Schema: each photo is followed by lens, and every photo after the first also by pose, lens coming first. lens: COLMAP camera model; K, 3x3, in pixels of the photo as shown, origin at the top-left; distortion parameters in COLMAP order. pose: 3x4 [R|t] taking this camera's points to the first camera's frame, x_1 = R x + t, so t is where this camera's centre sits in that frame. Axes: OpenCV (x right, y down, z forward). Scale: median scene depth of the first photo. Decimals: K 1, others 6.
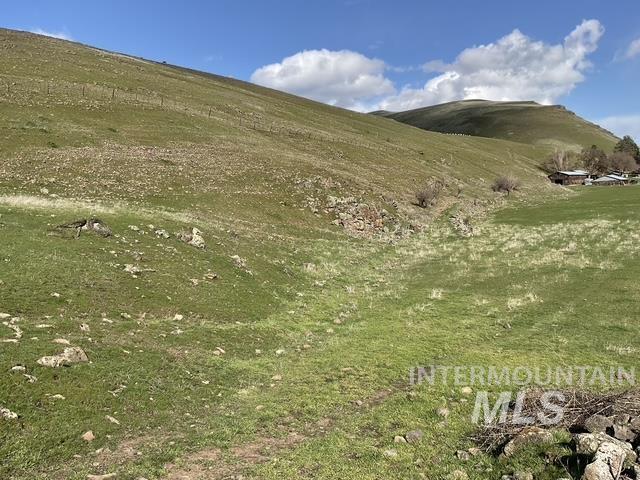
lens RADIAL K [[529.4, 0, 317.6], [0, 529.4, 236.5], [0, 0, 1]] dist [0.028872, -0.047147]
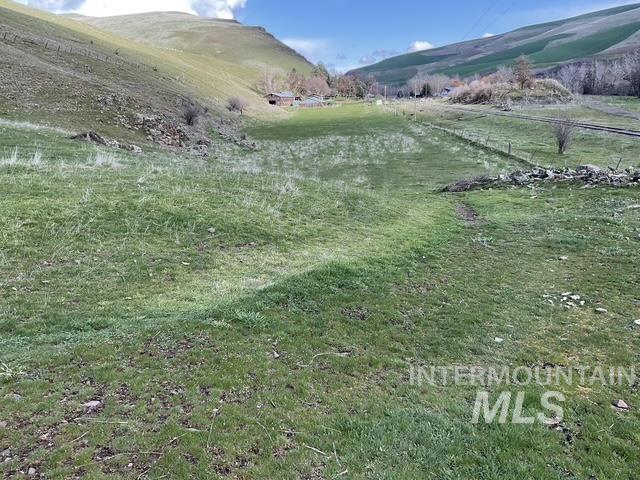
lens RADIAL K [[529.4, 0, 317.6], [0, 529.4, 238.5], [0, 0, 1]] dist [0.028872, -0.047147]
pose [[0.865198, -0.101946, 0.490957, -0.165217], [0.025902, 0.986894, 0.159280, 0.009265], [-0.500761, -0.125091, 0.856499, -0.103670]]
